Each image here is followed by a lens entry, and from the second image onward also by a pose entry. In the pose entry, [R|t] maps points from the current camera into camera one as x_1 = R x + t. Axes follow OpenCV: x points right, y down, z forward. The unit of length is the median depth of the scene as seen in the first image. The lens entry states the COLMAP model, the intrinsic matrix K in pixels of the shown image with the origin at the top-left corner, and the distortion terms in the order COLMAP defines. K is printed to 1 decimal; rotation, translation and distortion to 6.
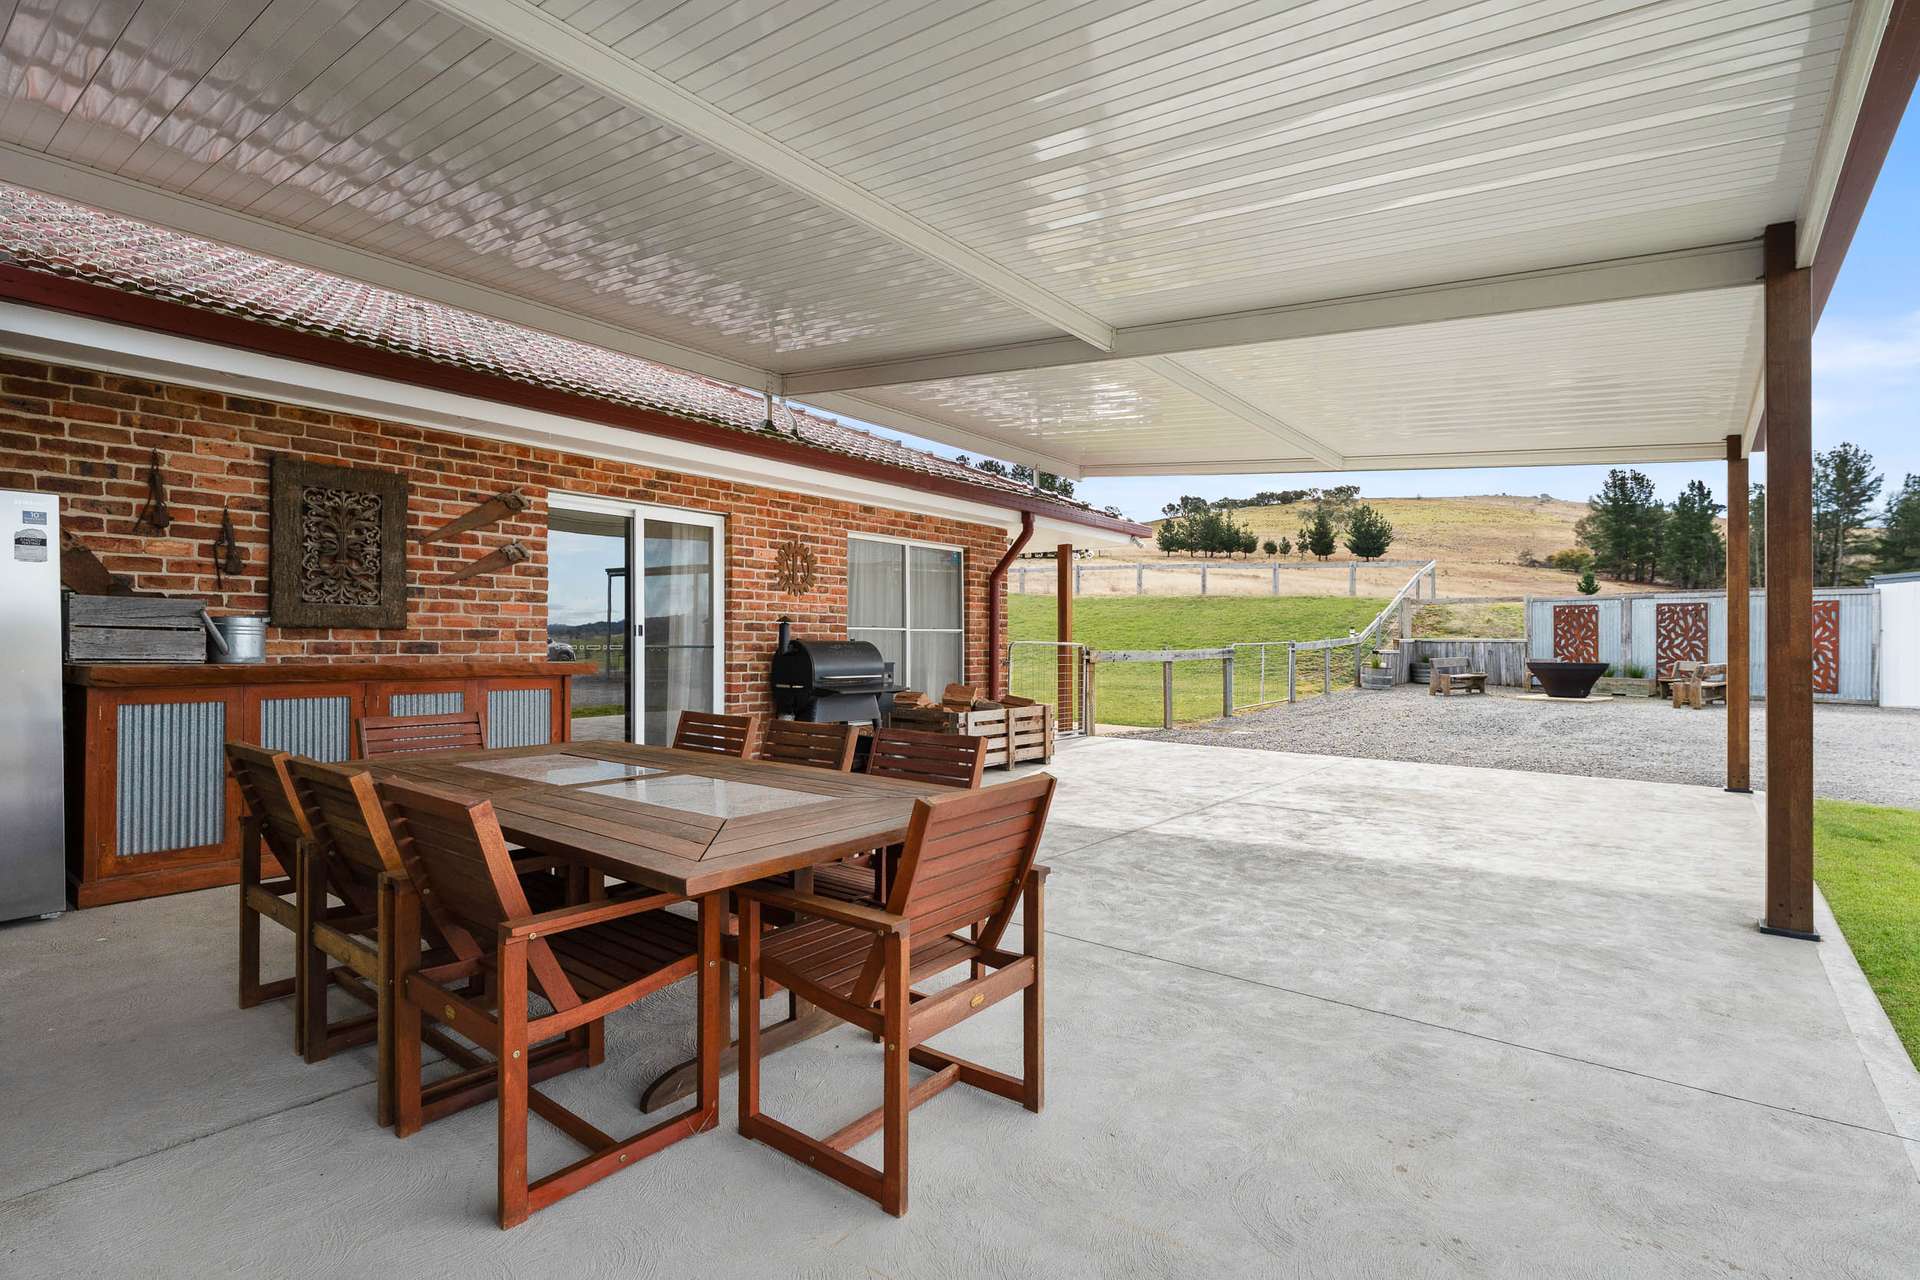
lens RADIAL K [[919.2, 0, 960.0], [0, 919.2, 640.0], [0, 0, 1]] dist [-0.000937, 0.000433]
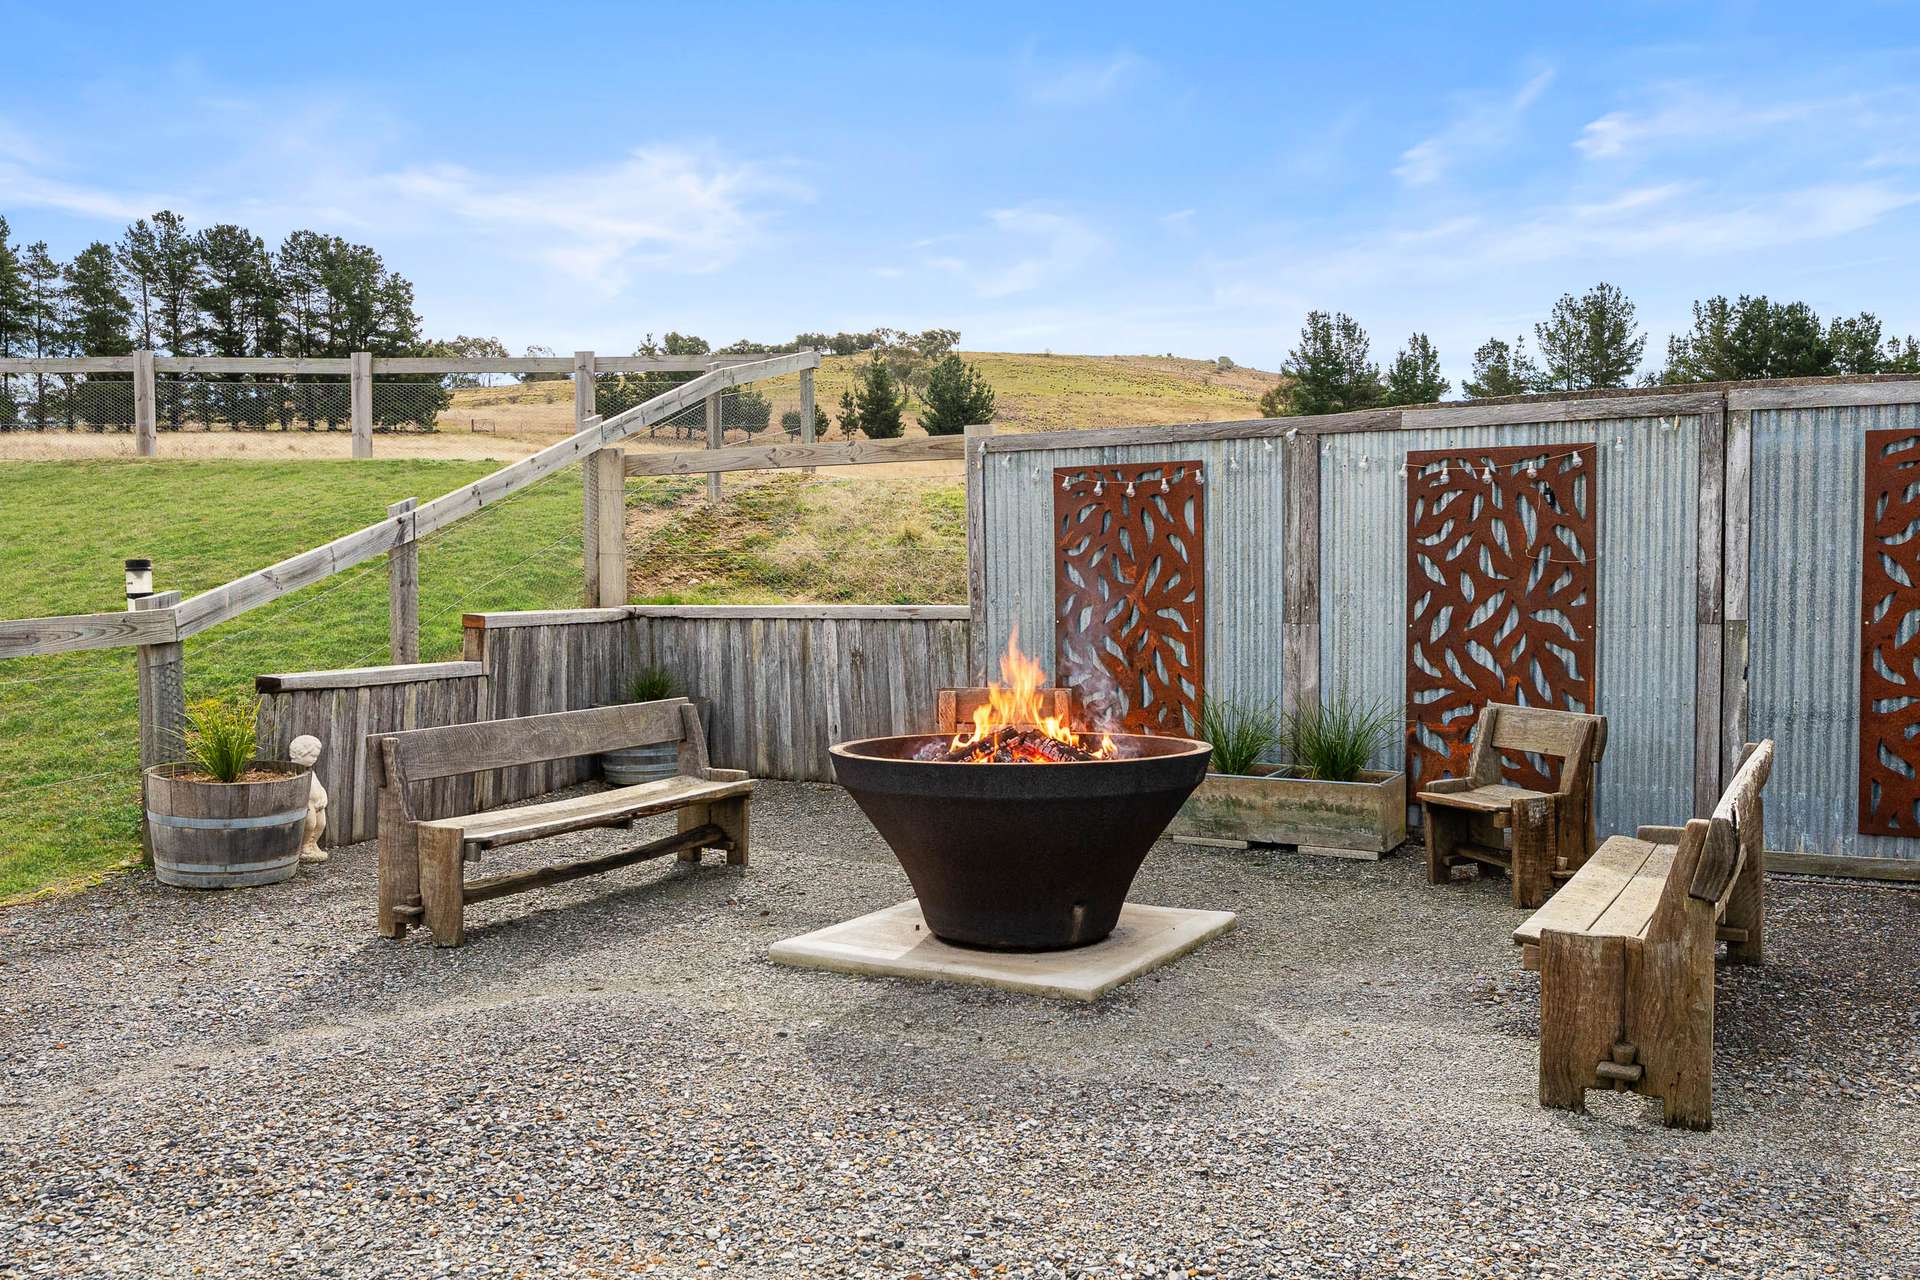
lens RADIAL K [[1511.3, 0, 960.0], [0, 1511.3, 640.0], [0, 0, 1]] dist [0.001522, -0.001575]
pose [[0.926200, -0.025244, 0.376186, 0.328521], [0.012718, 0.999280, 0.035744, -0.004568], [-0.376818, -0.028322, 0.925854, 0.444387]]
